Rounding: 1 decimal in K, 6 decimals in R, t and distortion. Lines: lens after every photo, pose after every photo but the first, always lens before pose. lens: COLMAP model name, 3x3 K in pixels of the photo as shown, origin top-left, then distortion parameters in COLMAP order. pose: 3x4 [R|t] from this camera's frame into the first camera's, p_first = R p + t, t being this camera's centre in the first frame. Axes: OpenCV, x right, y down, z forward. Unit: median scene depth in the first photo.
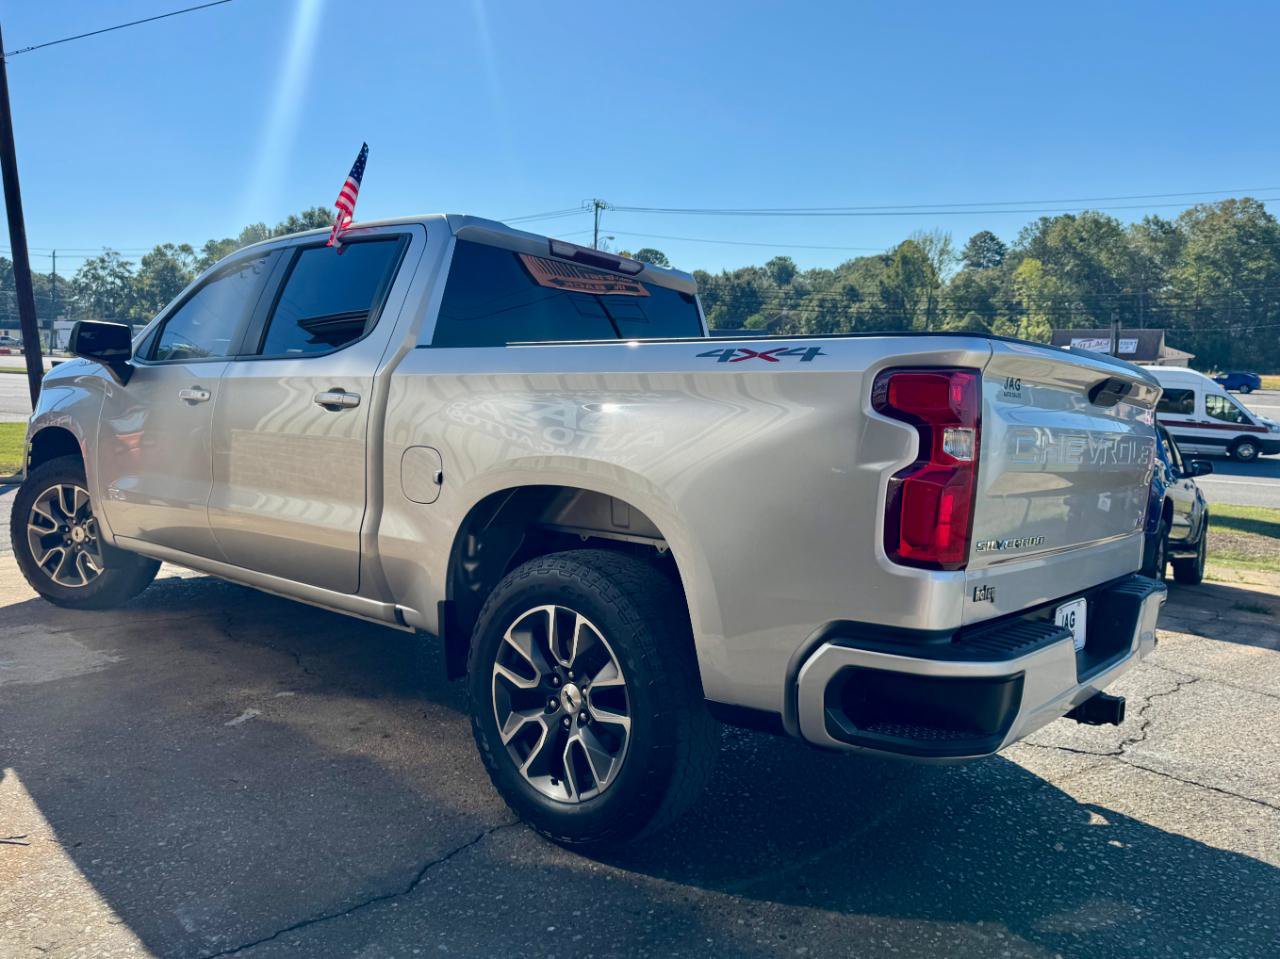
lens RADIAL K [[926.1, 0, 606.4], [0, 926.1, 481.8], [0, 0, 1]] dist [0.009149, -0.013822]
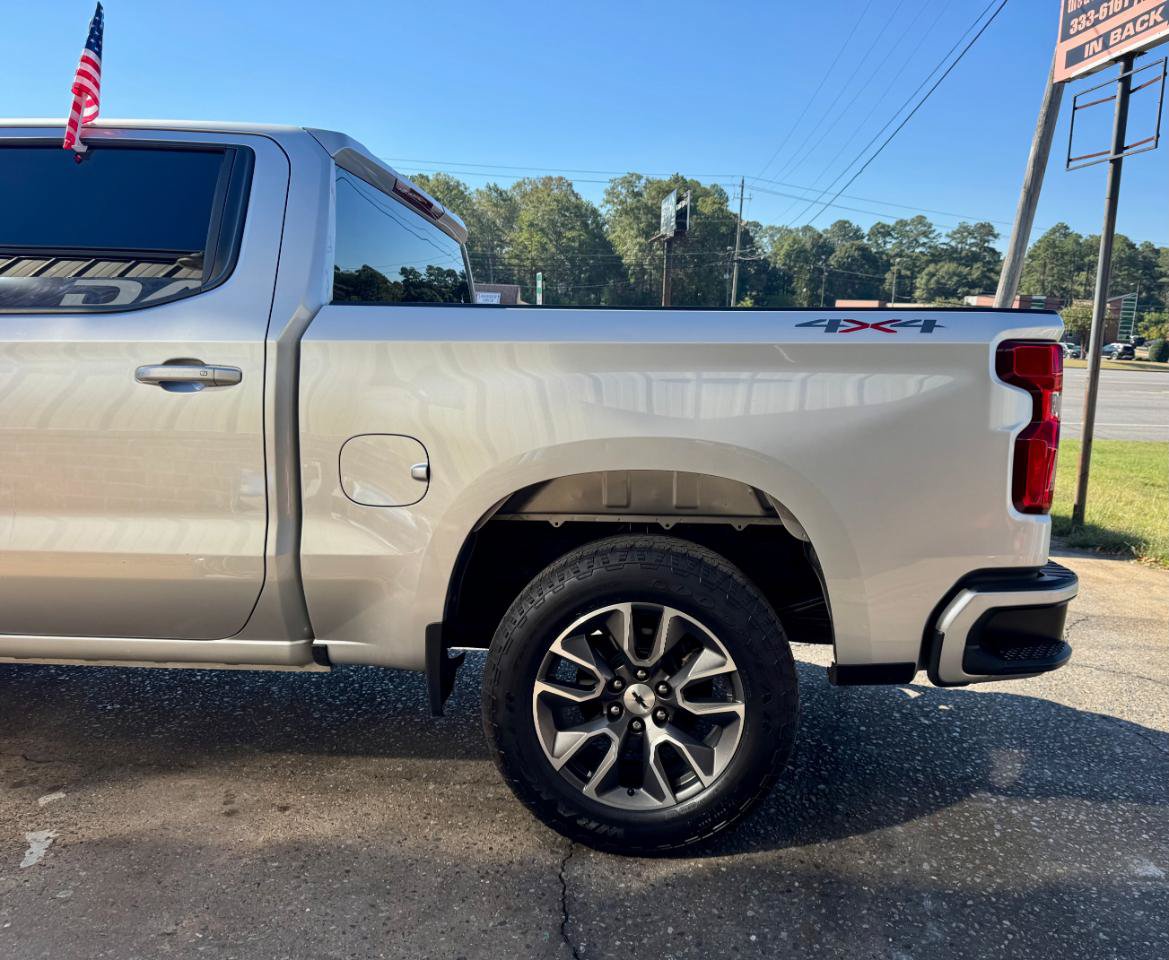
lens RADIAL K [[909.7, 0, 631.5], [0, 909.7, 483.3], [0, 0, 1]] dist [0.002701, -0.011097]
pose [[0.790492, -0.096424, 0.604834, -0.531883], [0.059299, 0.994939, 0.081115, -0.049807], [-0.609594, -0.028255, 0.792210, 0.275298]]
